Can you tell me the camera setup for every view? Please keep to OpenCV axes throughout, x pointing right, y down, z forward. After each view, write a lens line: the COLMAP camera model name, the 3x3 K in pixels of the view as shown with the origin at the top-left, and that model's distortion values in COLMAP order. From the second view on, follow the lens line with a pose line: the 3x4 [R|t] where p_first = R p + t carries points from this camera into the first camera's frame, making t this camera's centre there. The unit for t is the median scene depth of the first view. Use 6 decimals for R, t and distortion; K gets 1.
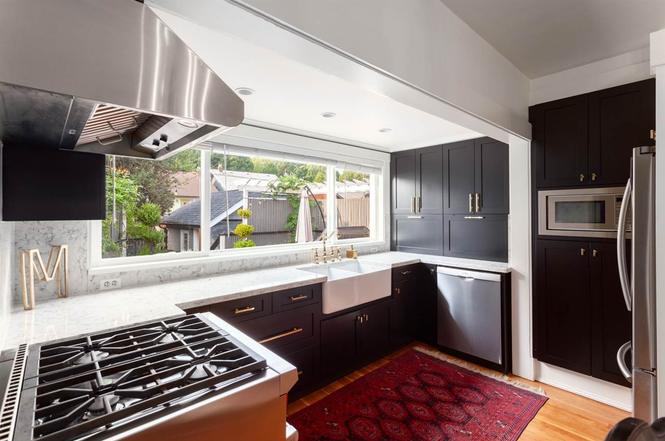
lens RADIAL K [[312.3, 0, 333.1], [0, 312.3, 216.0], [0, 0, 1]] dist [-0.000142, -0.000003]
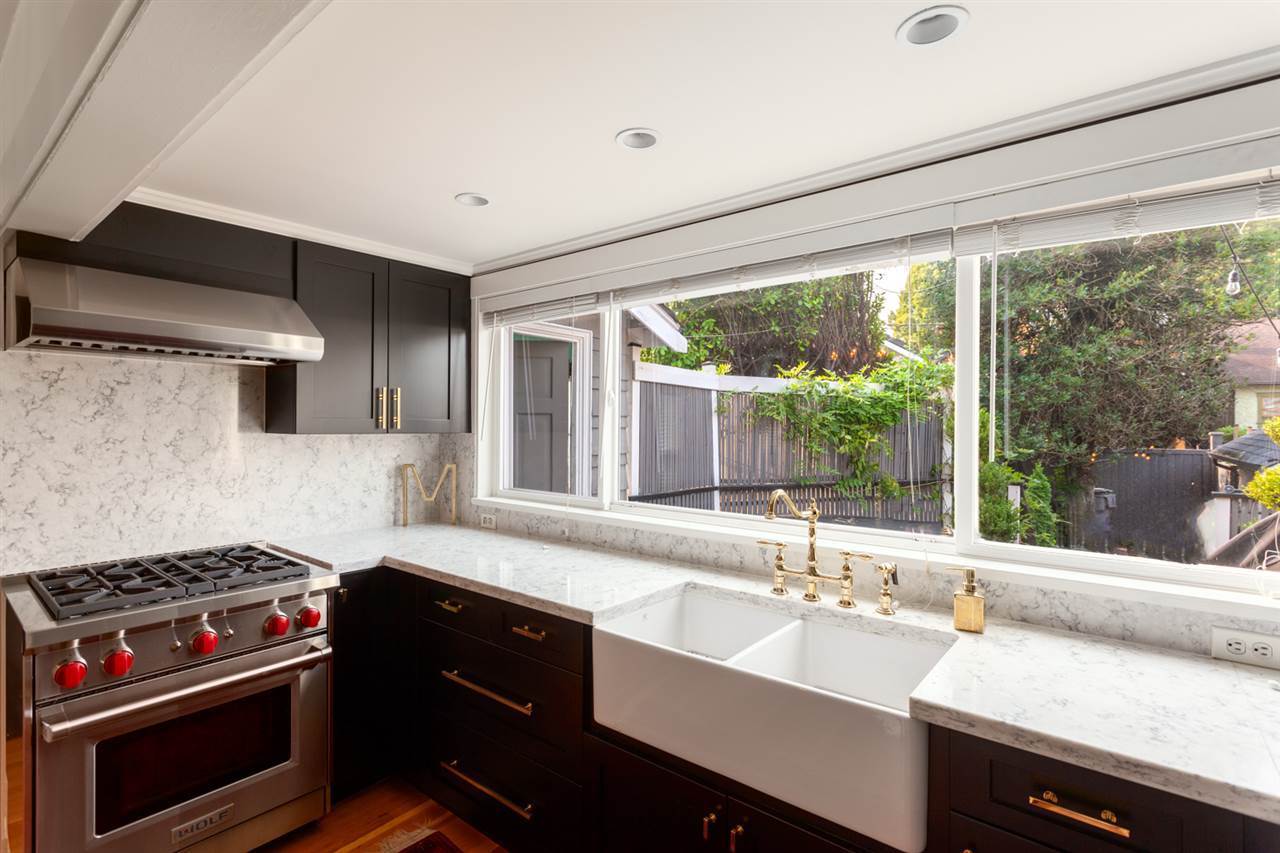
lens RADIAL K [[601.1, 0, 641.1], [0, 601.1, 425.3], [0, 0, 1]] dist [-0.000142, -0.000003]
pose [[0.156822, 0.000000, -0.987627, 0.592529], [-0.018626, 0.999822, -0.002958, -0.012259], [0.987451, 0.018859, 0.156794, 0.865776]]
